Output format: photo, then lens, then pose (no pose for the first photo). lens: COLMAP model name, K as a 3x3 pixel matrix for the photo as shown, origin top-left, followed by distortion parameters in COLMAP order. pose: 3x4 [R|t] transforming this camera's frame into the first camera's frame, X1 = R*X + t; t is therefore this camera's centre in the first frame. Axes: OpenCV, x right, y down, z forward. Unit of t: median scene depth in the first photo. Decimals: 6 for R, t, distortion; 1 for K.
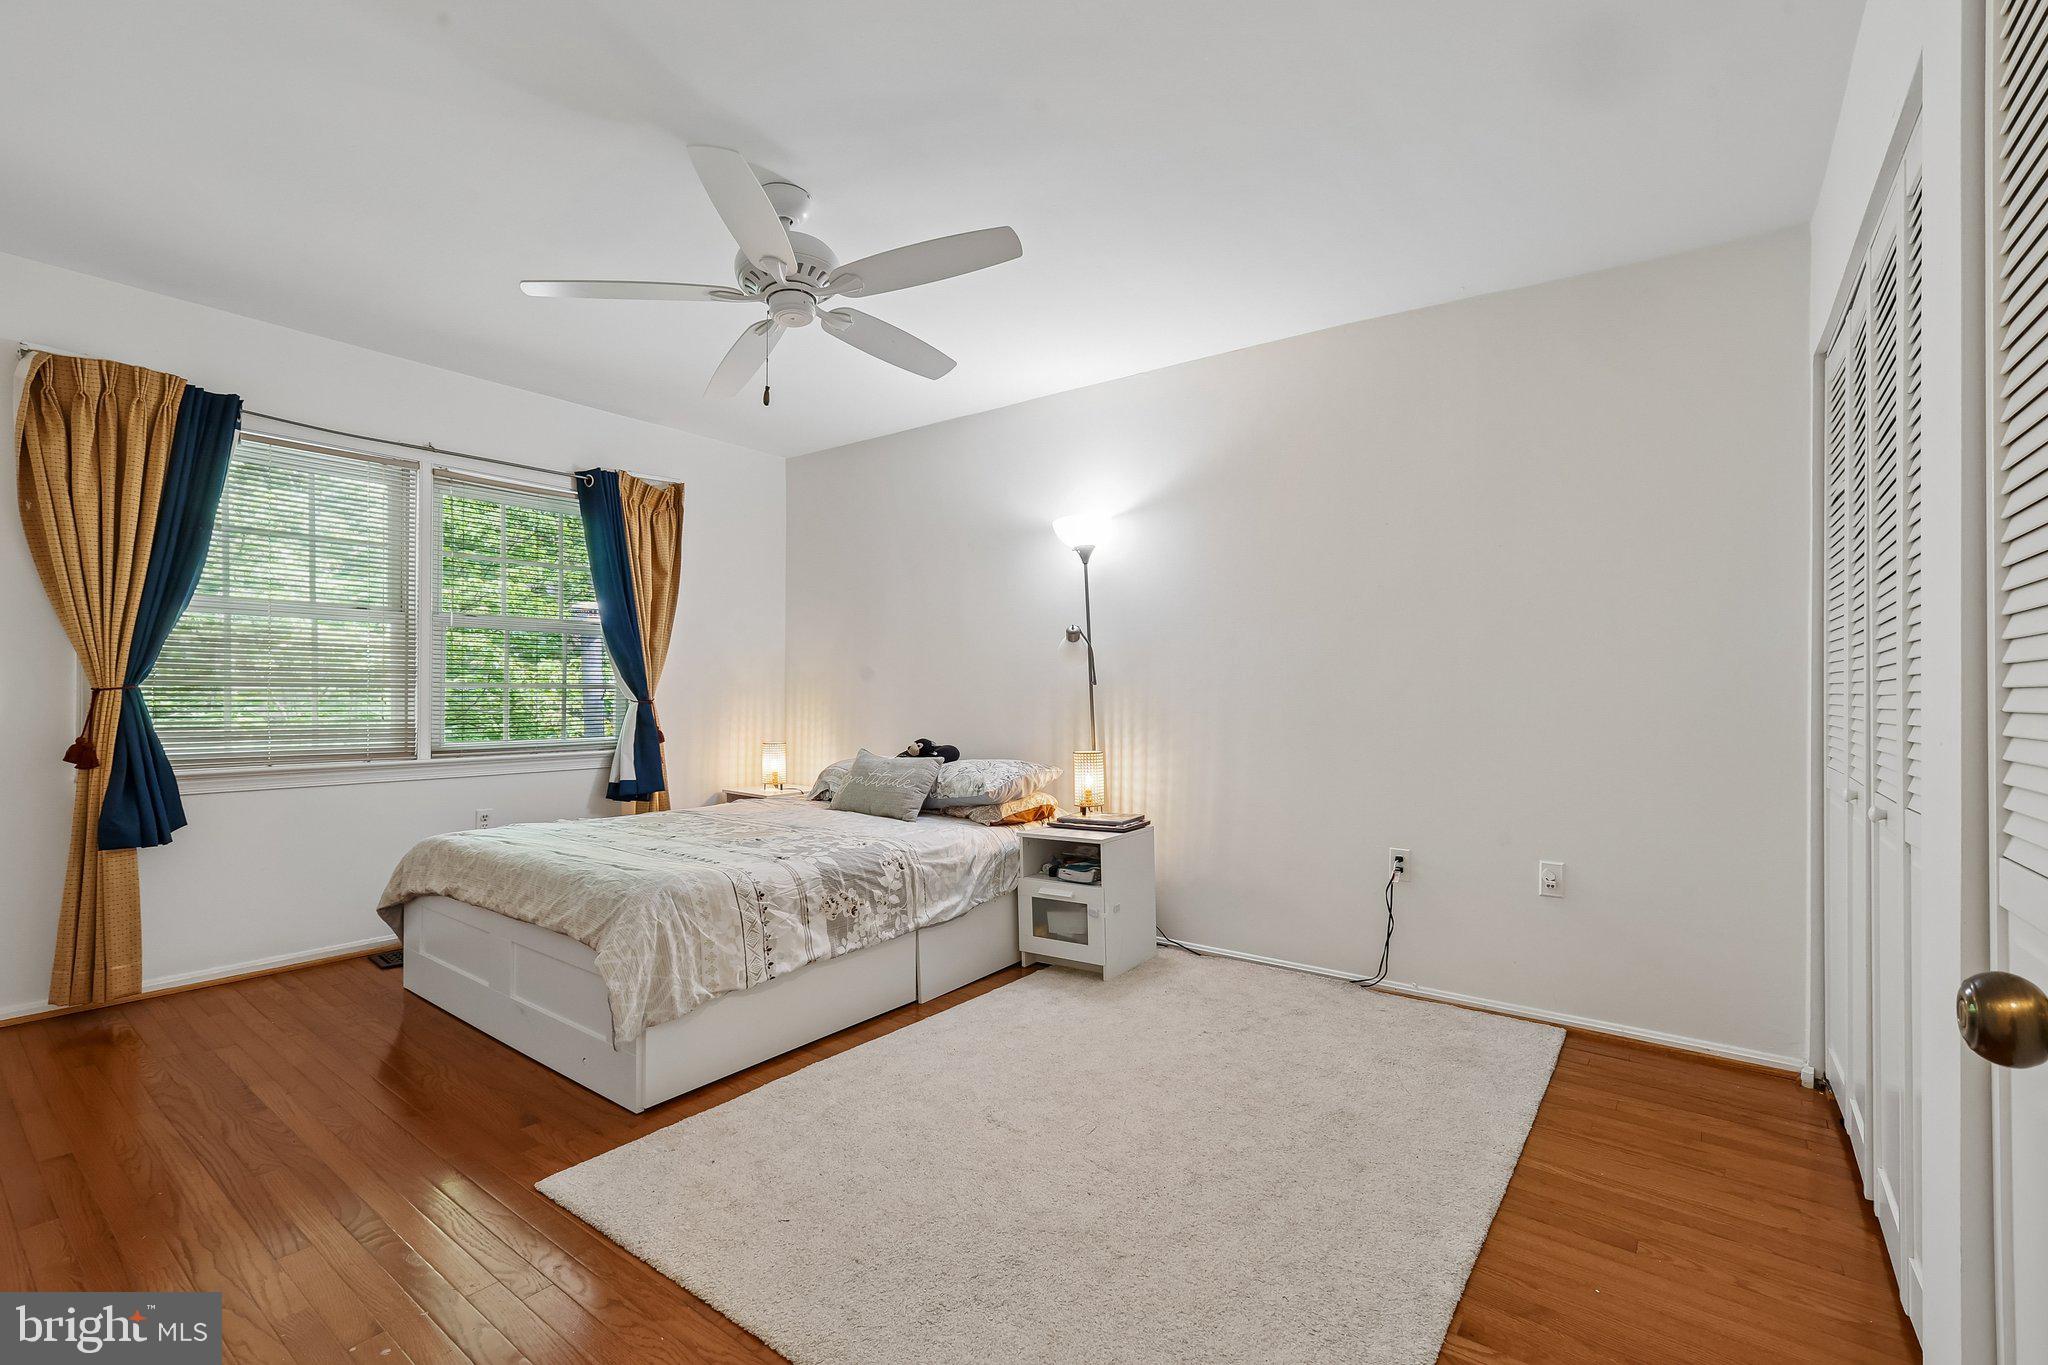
lens RADIAL K [[887.6, 0, 1049.7], [0, 887.6, 689.6], [0, 0, 1]] dist [0.001661, 0.000102]
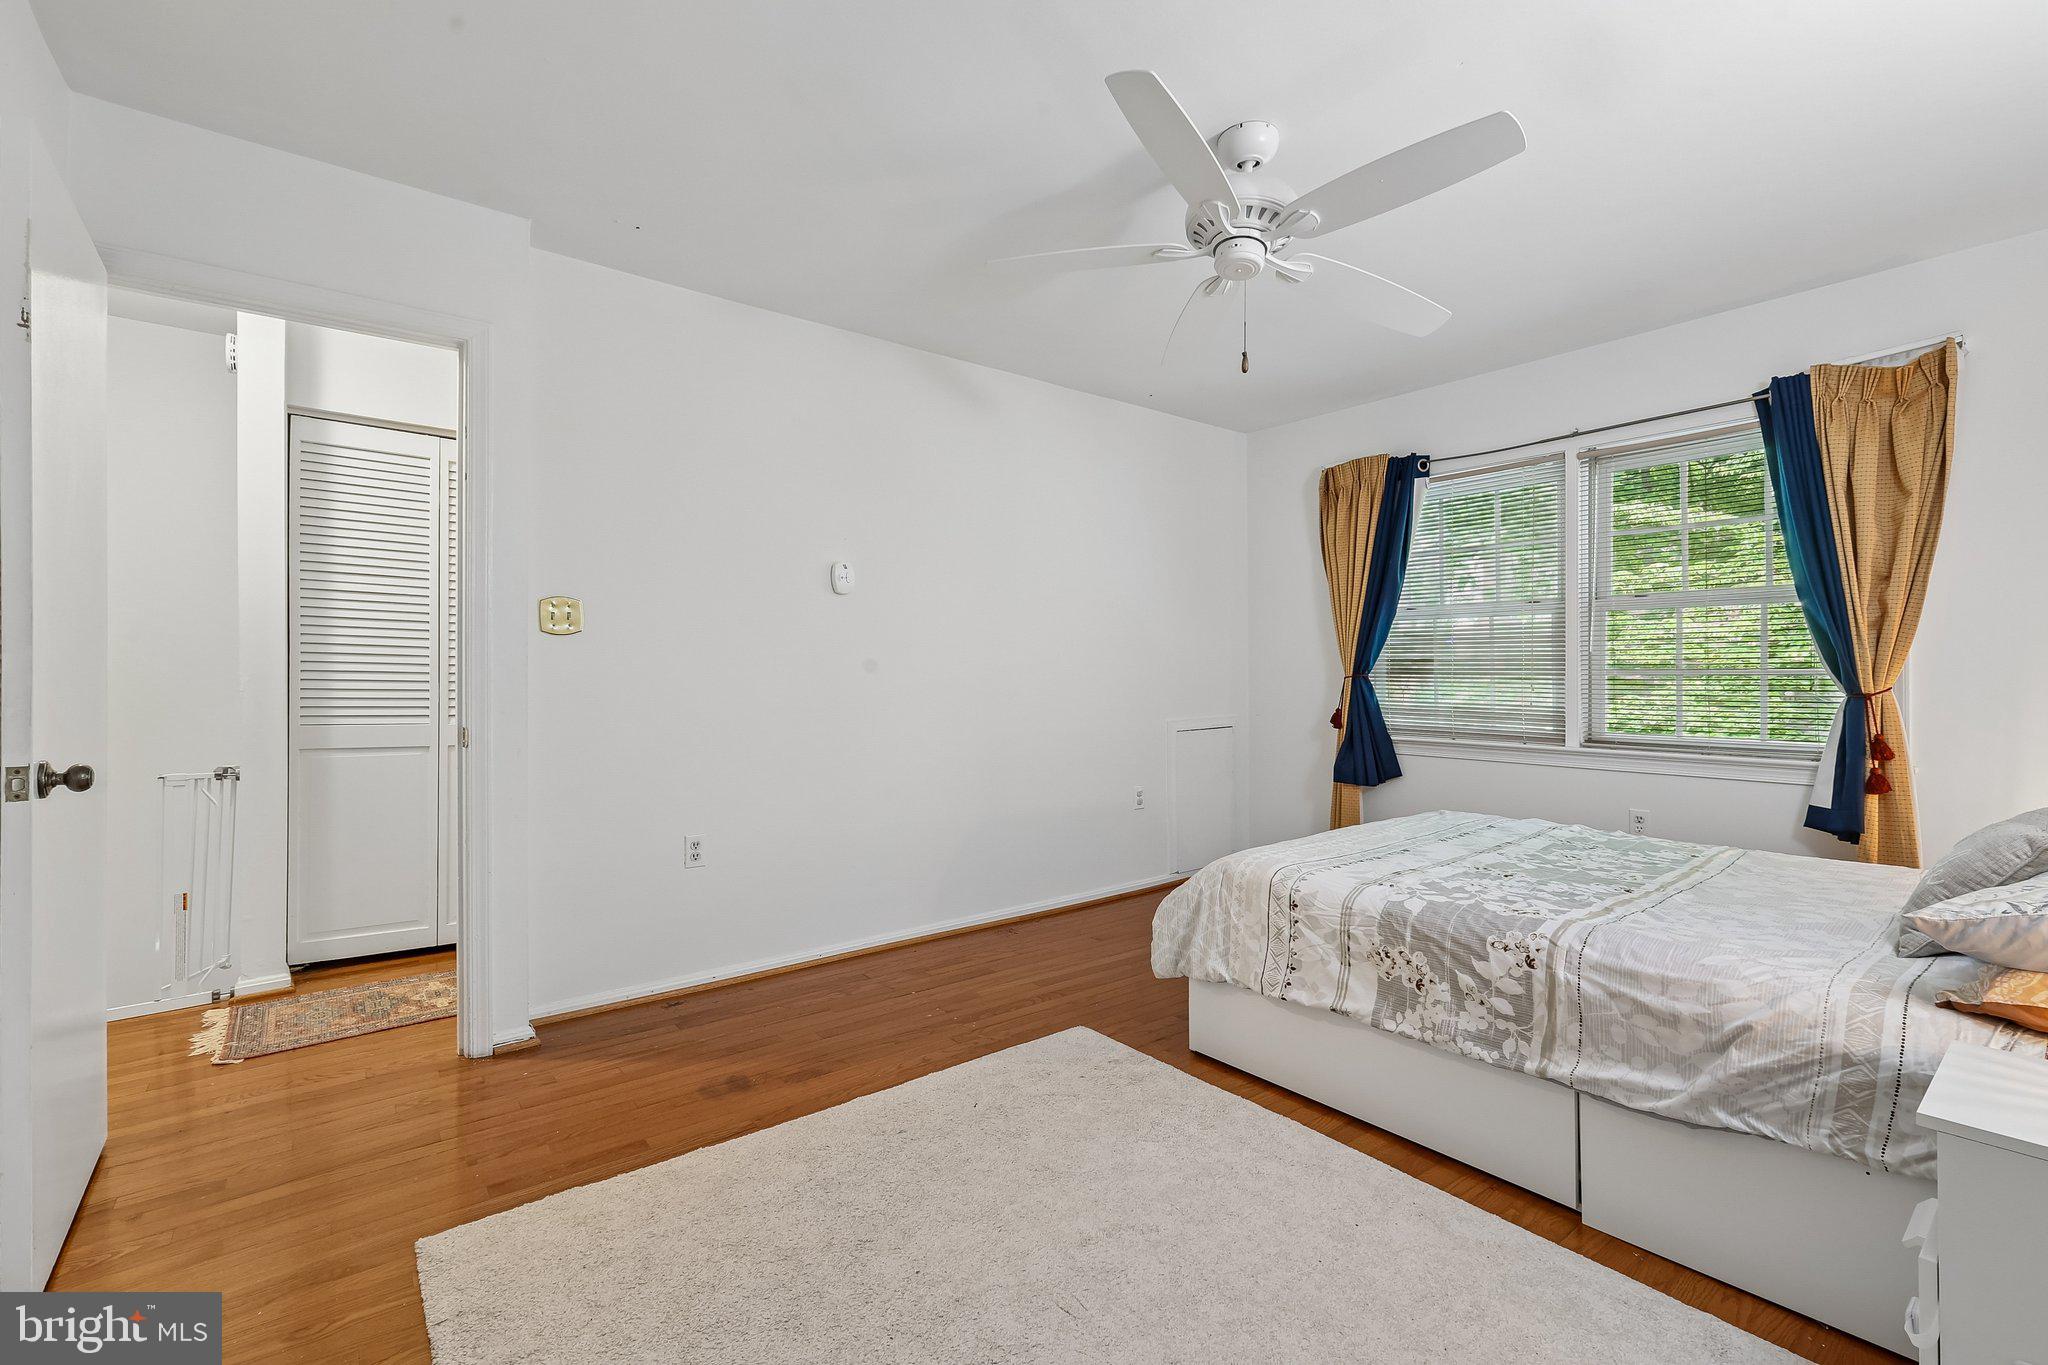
lens RADIAL K [[896.8, 0, 1029.8], [0, 896.8, 674.0], [0, 0, 1]] dist [0.003231, 0.000438]
pose [[-0.268827, -0.006174, -0.963169, 0.533711], [0.002036, 0.999974, -0.006978, 0.002704], [0.963186, -0.003837, -0.268808, 0.845347]]
